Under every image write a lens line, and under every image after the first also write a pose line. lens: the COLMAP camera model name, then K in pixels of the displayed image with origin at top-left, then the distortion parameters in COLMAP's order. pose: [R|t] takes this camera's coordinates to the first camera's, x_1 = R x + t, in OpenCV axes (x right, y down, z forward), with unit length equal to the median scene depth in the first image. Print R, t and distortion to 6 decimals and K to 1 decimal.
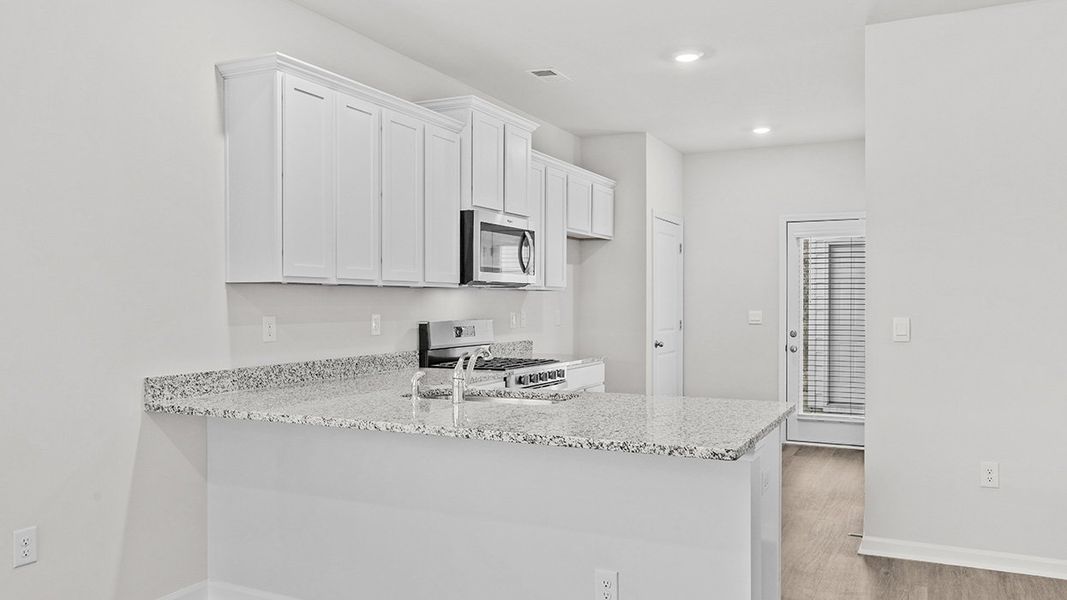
lens RADIAL K [[796.2, 0, 544.6], [0, 796.2, 309.5], [0, 0, 1]] dist [0.002949, 0.004995]
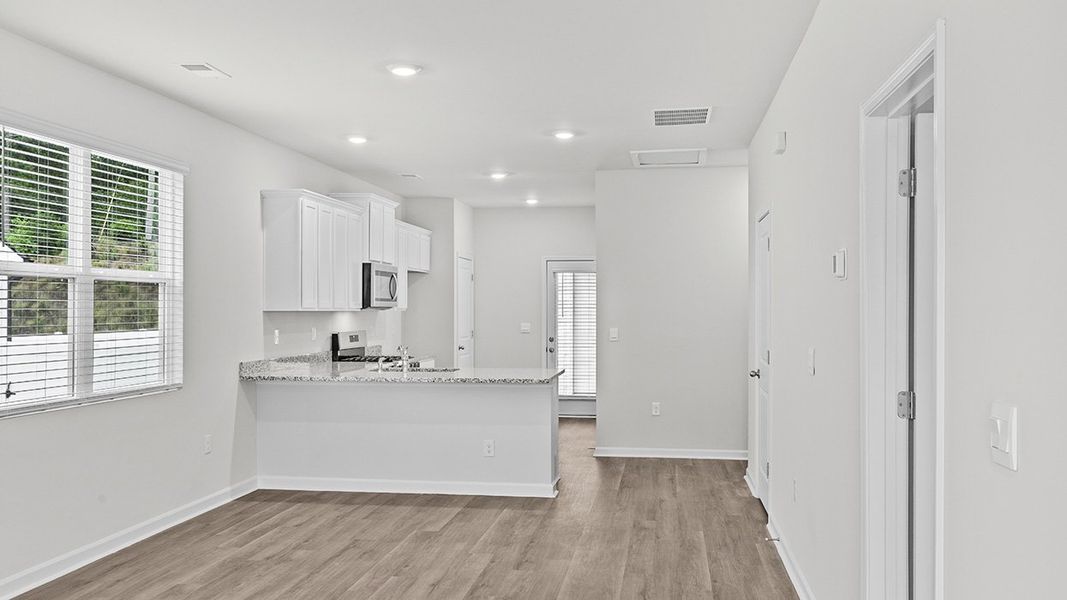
lens RADIAL K [[919.8, 0, 538.3], [0, 919.8, 303.5], [0, 0, 1]] dist [-0.001415, 0.004171]
pose [[0.951805, 0.002343, 0.306694, -0.358406], [0.002647, 0.999871, -0.015852, -0.012861], [-0.306692, 0.015900, 0.951676, -0.933310]]
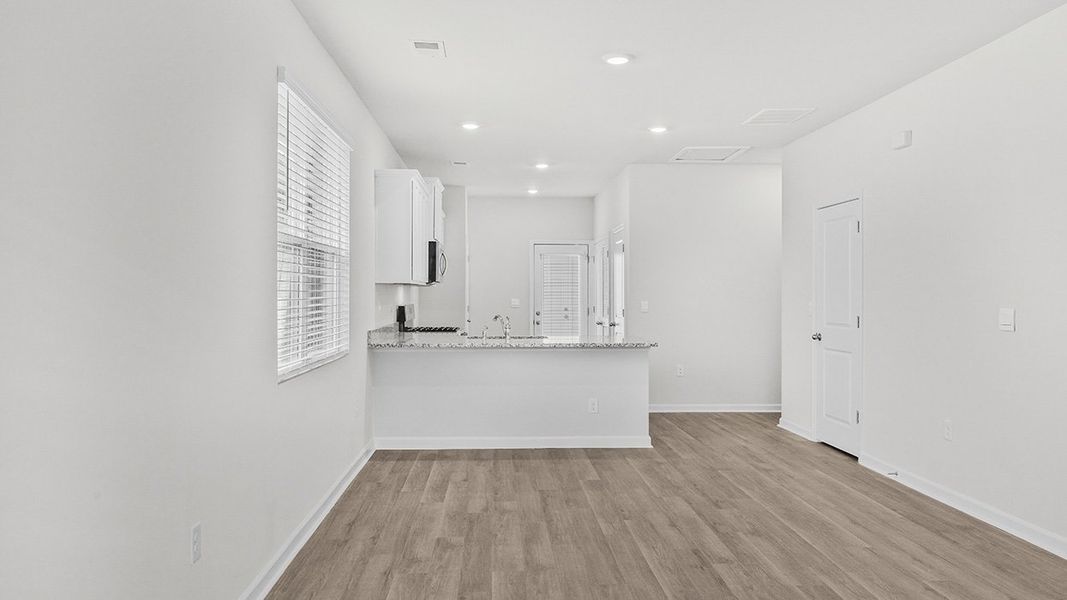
lens RADIAL K [[796.2, 0, 534.4], [0, 796.2, 286.5], [0, 0, 1]] dist [0.002949, 0.004995]
pose [[0.876458, 0.006240, 0.481438, -0.792853], [0.002413, 0.999847, -0.017352, 0.006804], [-0.481472, 0.016370, 0.876308, -0.692210]]
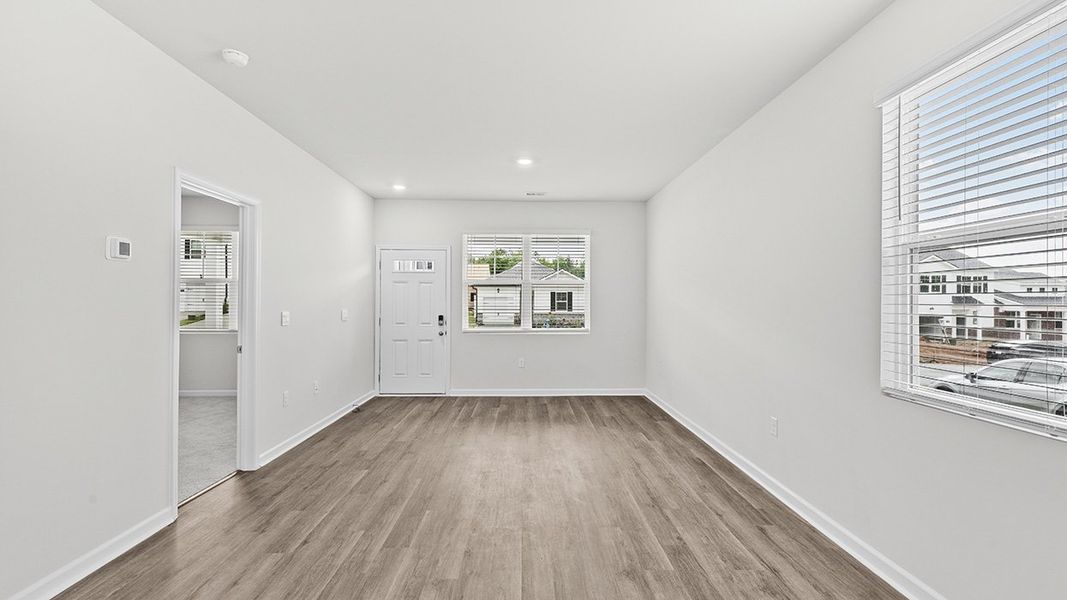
lens RADIAL K [[483.9, 0, 534.7], [0, 483.9, 296.0], [0, 0, 1]] dist [0.001038, 0.000134]
pose [[-0.888369, -0.007884, -0.459062, -0.030676], [-0.008697, 0.999962, -0.000342, -0.009143], [0.459047, 0.003688, -0.888404, 0.488007]]
